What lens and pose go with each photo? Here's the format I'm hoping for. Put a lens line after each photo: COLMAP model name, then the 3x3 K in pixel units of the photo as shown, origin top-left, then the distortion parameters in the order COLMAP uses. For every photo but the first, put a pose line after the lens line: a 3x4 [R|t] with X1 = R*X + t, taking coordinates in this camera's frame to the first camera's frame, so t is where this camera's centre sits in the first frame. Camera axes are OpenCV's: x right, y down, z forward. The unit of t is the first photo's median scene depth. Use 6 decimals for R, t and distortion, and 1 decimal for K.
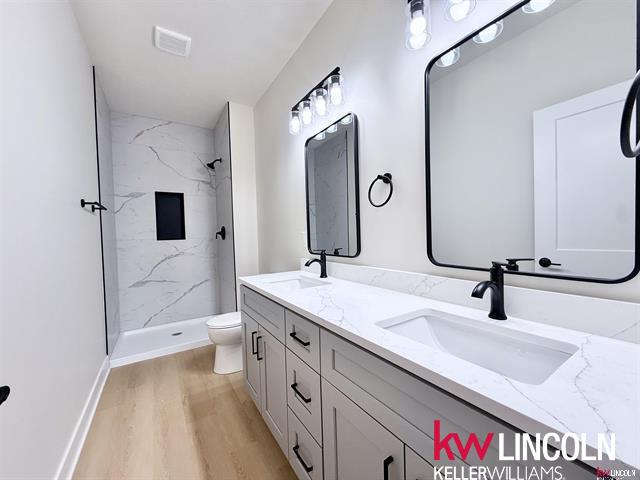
lens RADIAL K [[255.1, 0, 319.4], [0, 255.1, 241.3], [0, 0, 1]] dist [0.000277, 0.000828]
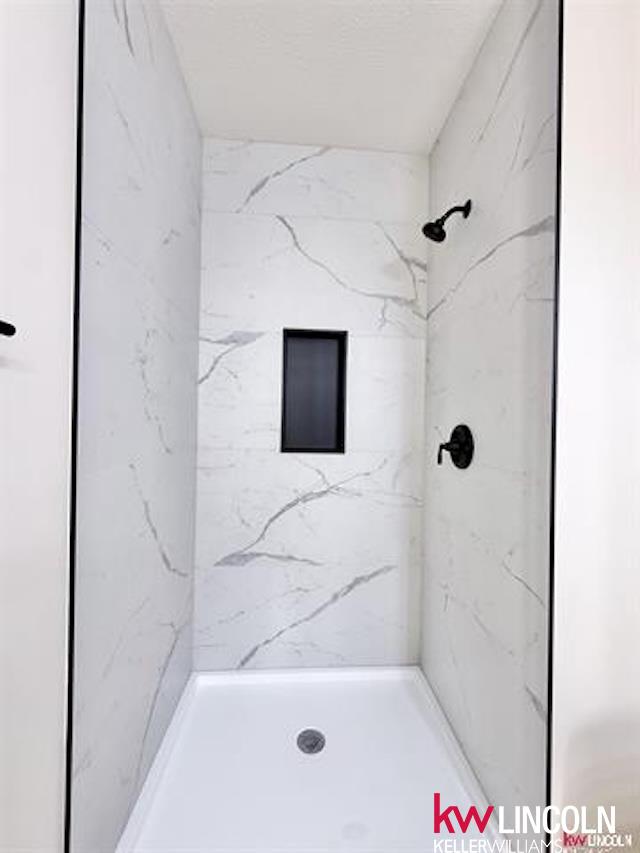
lens RADIAL K [[340.0, 0, 318.9], [0, 340.0, 423.1], [0, 0, 1]] dist [0.000277, 0.000828]
pose [[0.877083, 0.046268, -0.478105, -0.355929], [-0.057778, 0.998285, -0.009387, -0.049996], [0.476851, 0.035857, 0.878252, 0.599749]]
